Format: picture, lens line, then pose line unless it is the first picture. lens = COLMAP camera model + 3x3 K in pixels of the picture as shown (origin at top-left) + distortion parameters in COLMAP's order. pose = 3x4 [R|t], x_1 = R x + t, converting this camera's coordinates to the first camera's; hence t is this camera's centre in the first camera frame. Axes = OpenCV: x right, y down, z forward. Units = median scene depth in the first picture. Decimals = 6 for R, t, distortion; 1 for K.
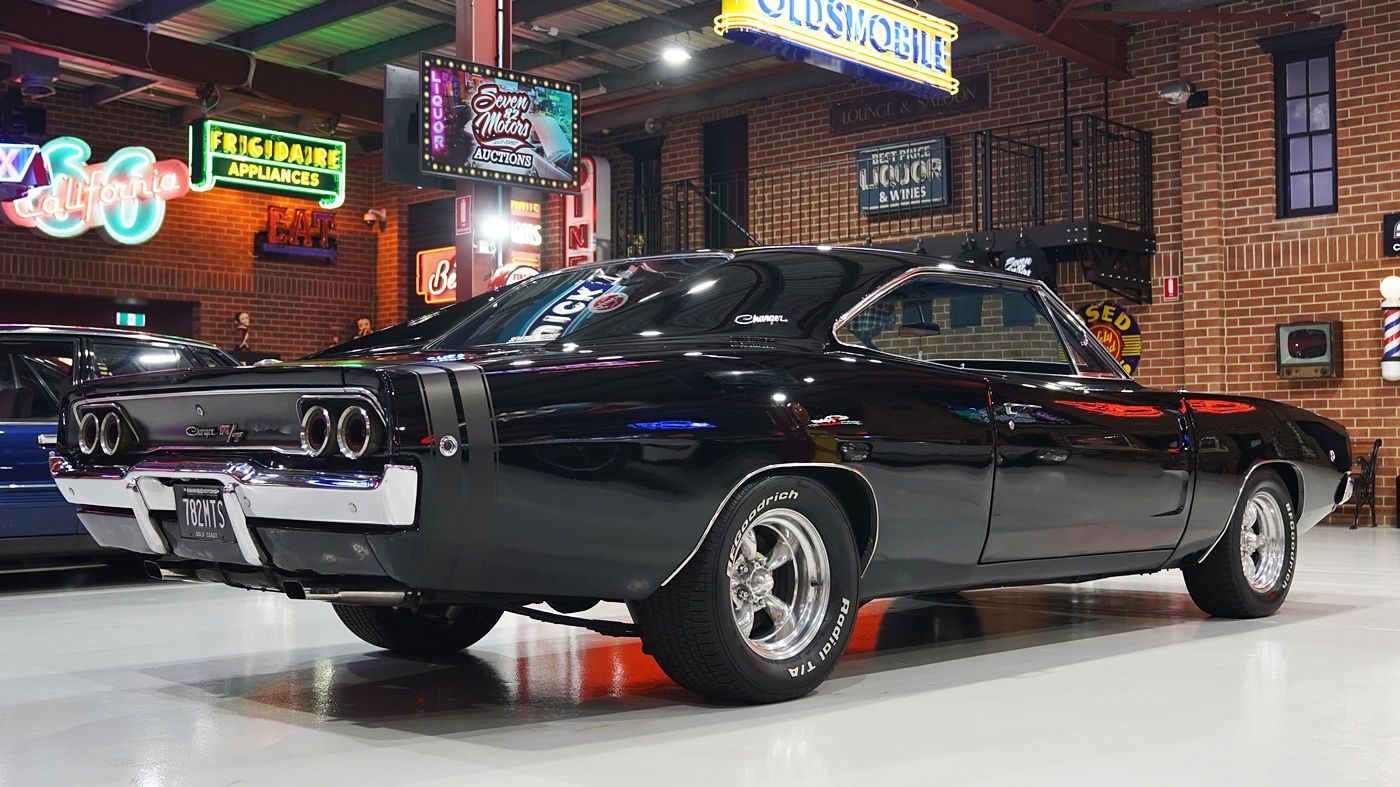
lens RADIAL K [[1601.8, 0, 700.0], [0, 1601.8, 393.5], [0, 0, 1]] dist [-0.023832, -0.009970]
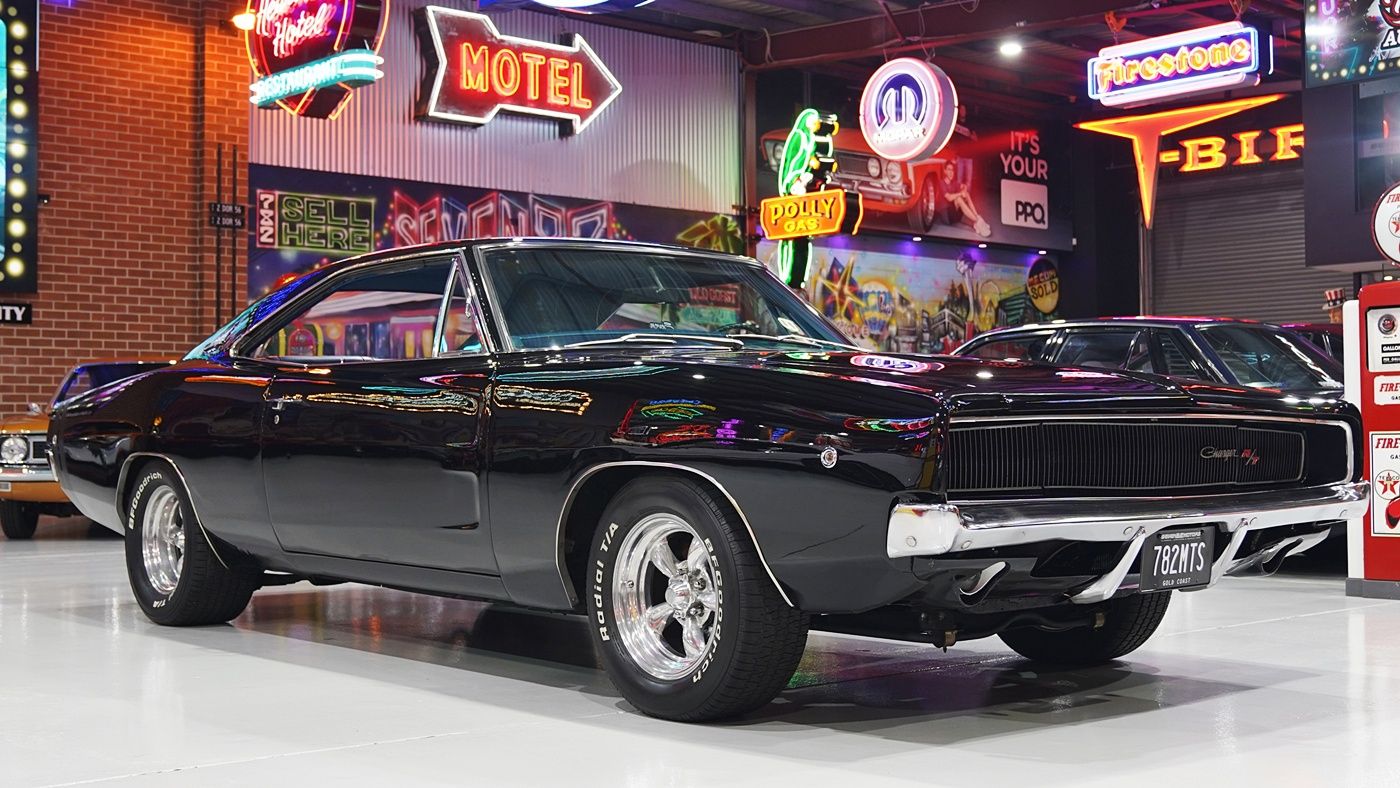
lens RADIAL K [[1785.9, 0, 700.0], [0, 1785.9, 394.0], [0, 0, 1]] dist [-0.071949, 0.076579]
pose [[-0.092455, -0.019340, -0.995529, 0.386738], [0.041468, 0.998869, -0.023256, 0.012130], [0.994853, -0.043432, -0.091548, 0.404634]]
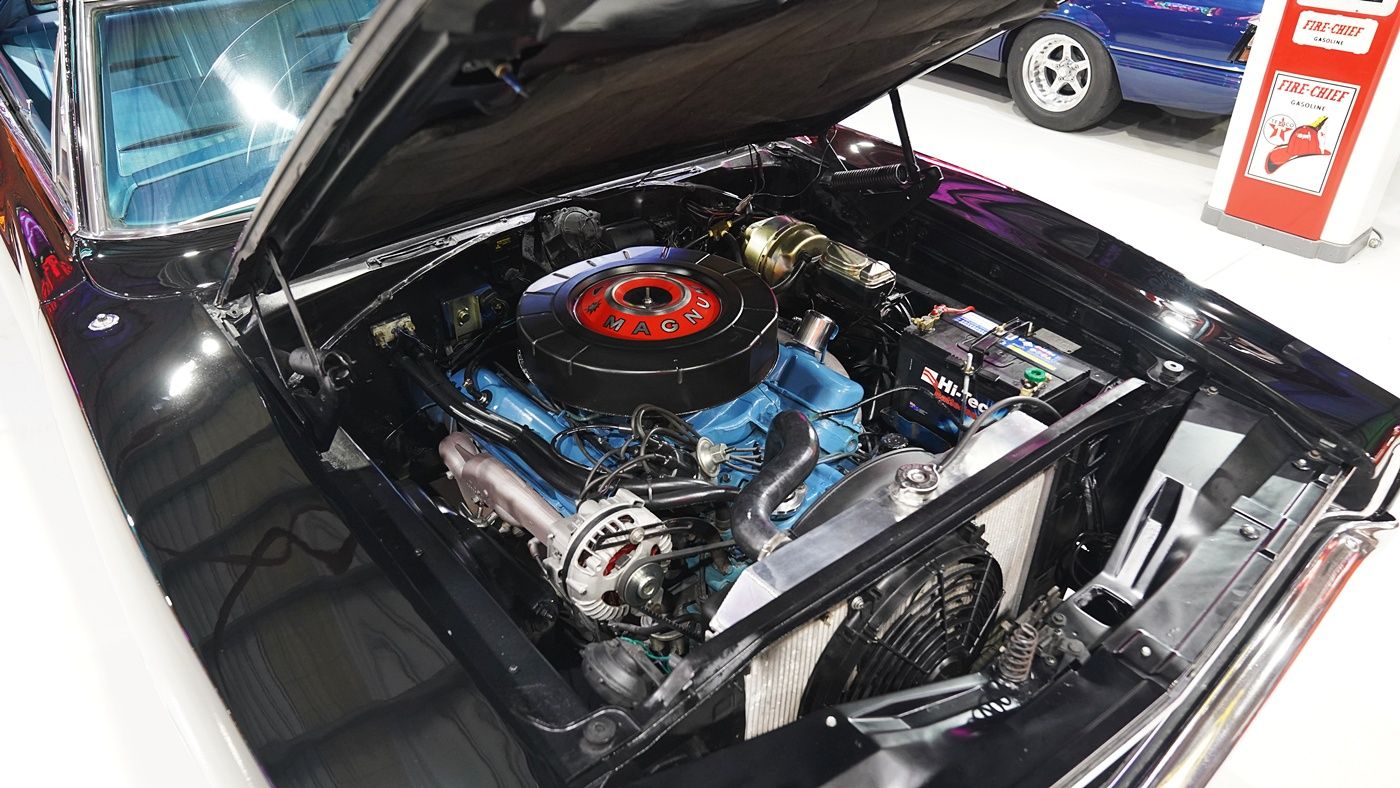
lens RADIAL K [[981.9, 0, 700.0], [0, 981.9, 394.0], [0, 0, 1]] dist [-0.140177, 0.105558]
pose [[-0.119827, 0.545001, -0.829829, 0.179741], [0.031555, 0.837520, 0.545495, -0.041994], [0.992293, 0.039179, -0.117555, 0.423072]]
